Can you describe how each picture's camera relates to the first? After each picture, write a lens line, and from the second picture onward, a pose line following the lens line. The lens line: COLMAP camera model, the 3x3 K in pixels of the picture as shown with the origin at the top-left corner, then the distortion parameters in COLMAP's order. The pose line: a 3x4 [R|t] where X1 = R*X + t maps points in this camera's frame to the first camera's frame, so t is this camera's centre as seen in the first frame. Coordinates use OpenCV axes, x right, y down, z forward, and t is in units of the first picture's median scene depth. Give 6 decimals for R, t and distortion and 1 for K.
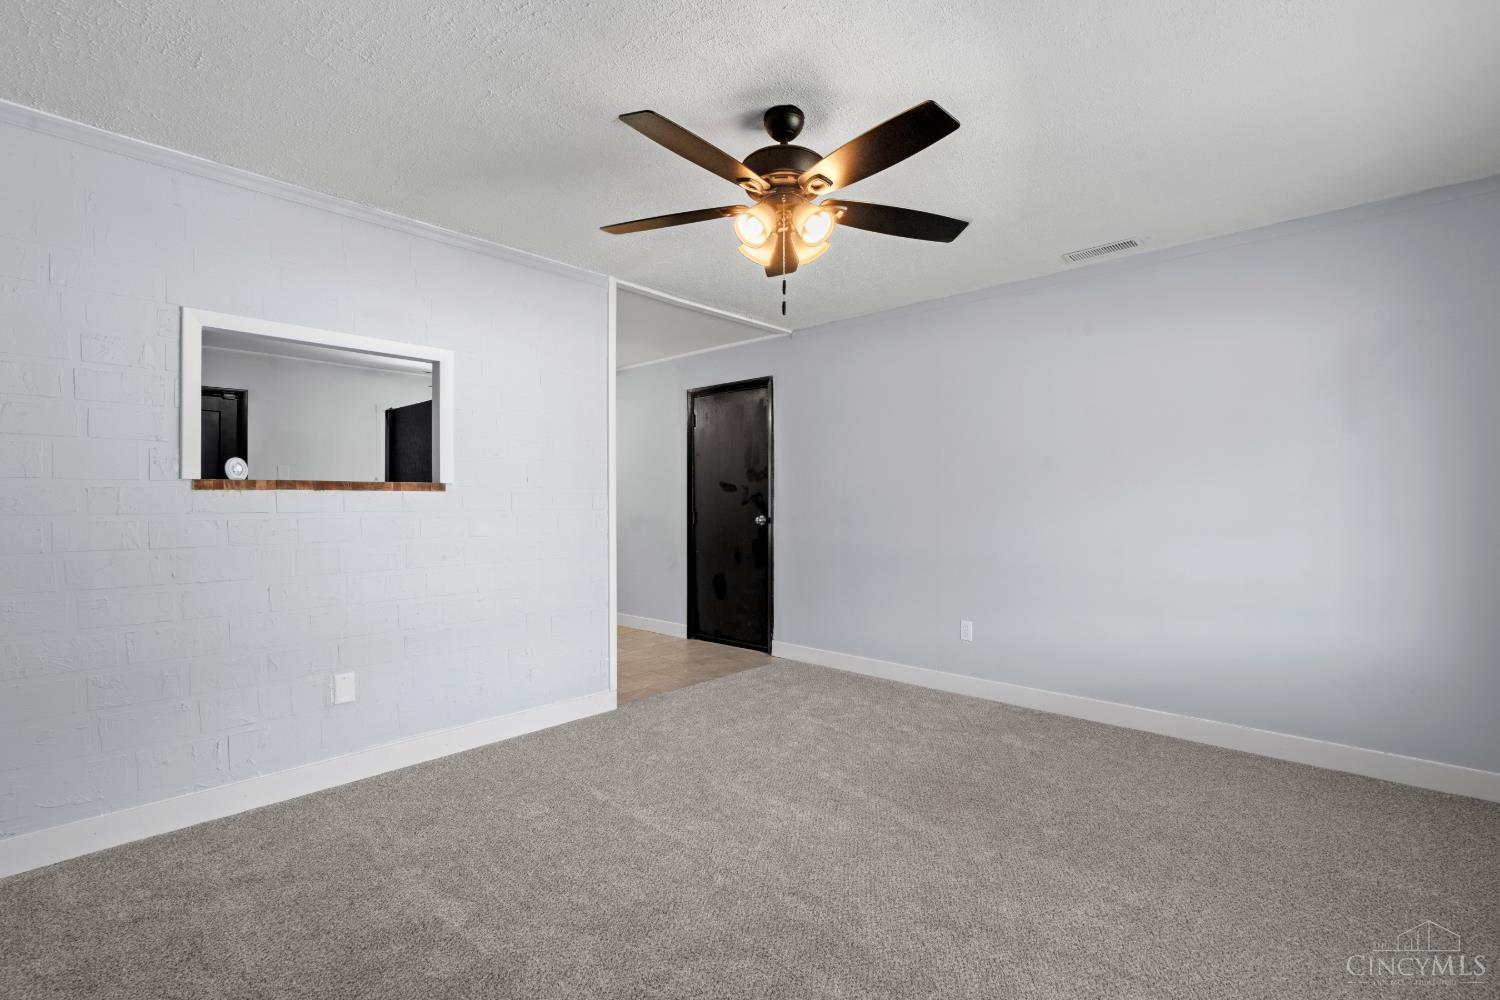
lens RADIAL K [[682.3, 0, 741.0], [0, 682.3, 503.1], [0, 0, 1]] dist [0.000078, 0.000083]
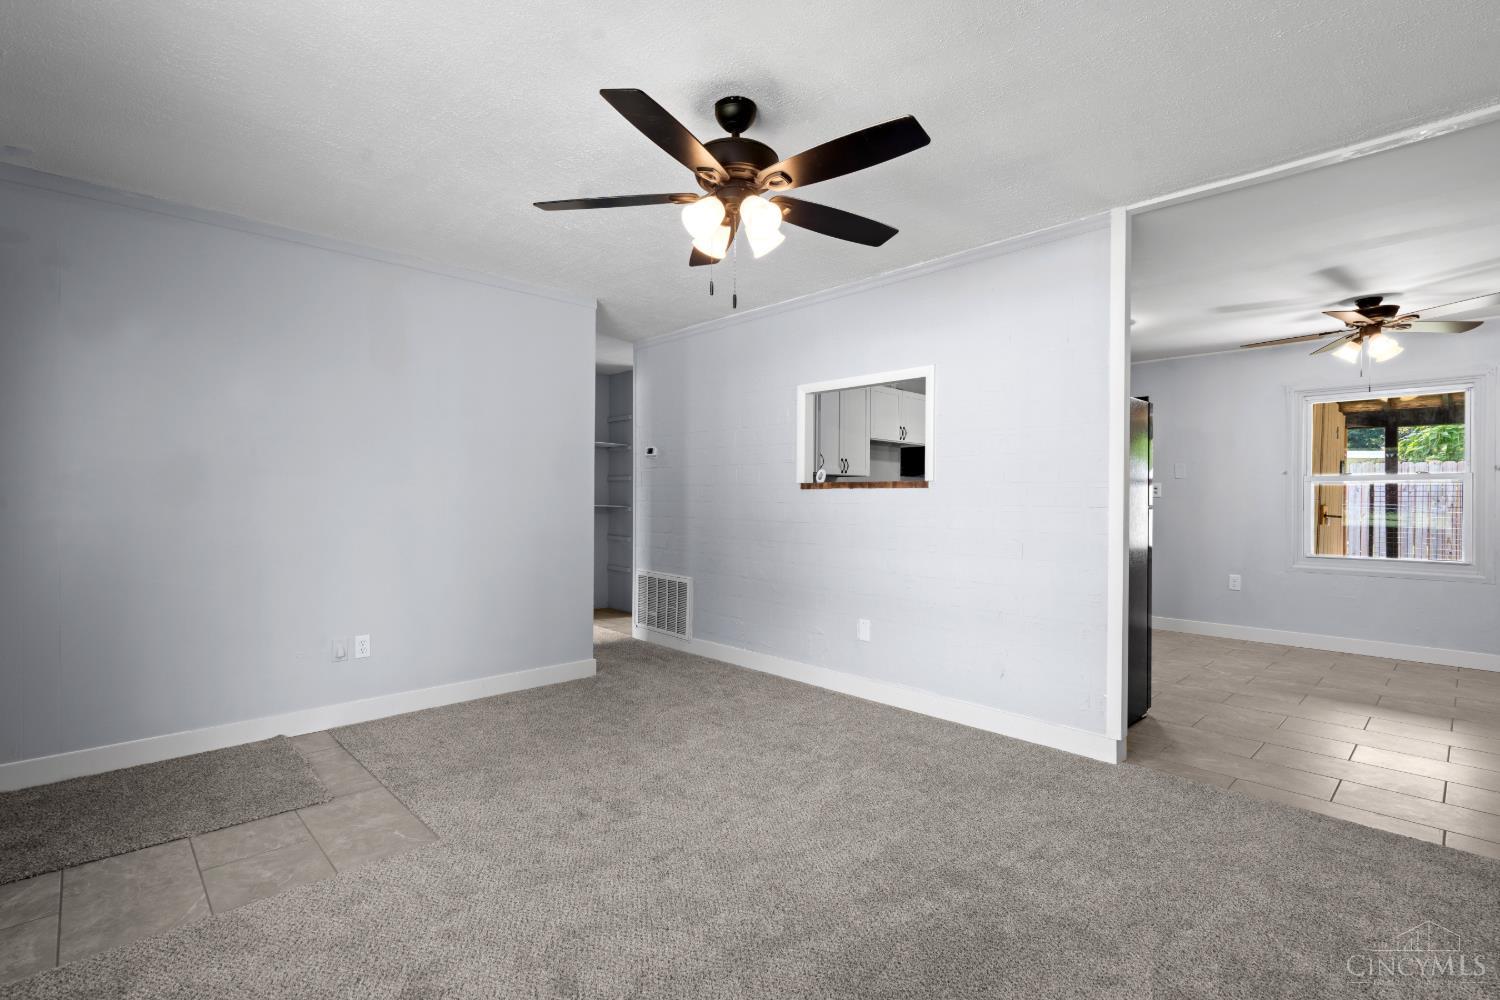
lens RADIAL K [[682.3, 0, 741.0], [0, 682.3, 503.1], [0, 0, 1]] dist [0.000078, 0.000083]
pose [[-0.052585, 0.004571, -0.998606, 0.805404], [-0.007771, 0.999957, 0.004986, 0.007128], [0.998586, 0.008023, -0.052547, 0.805354]]
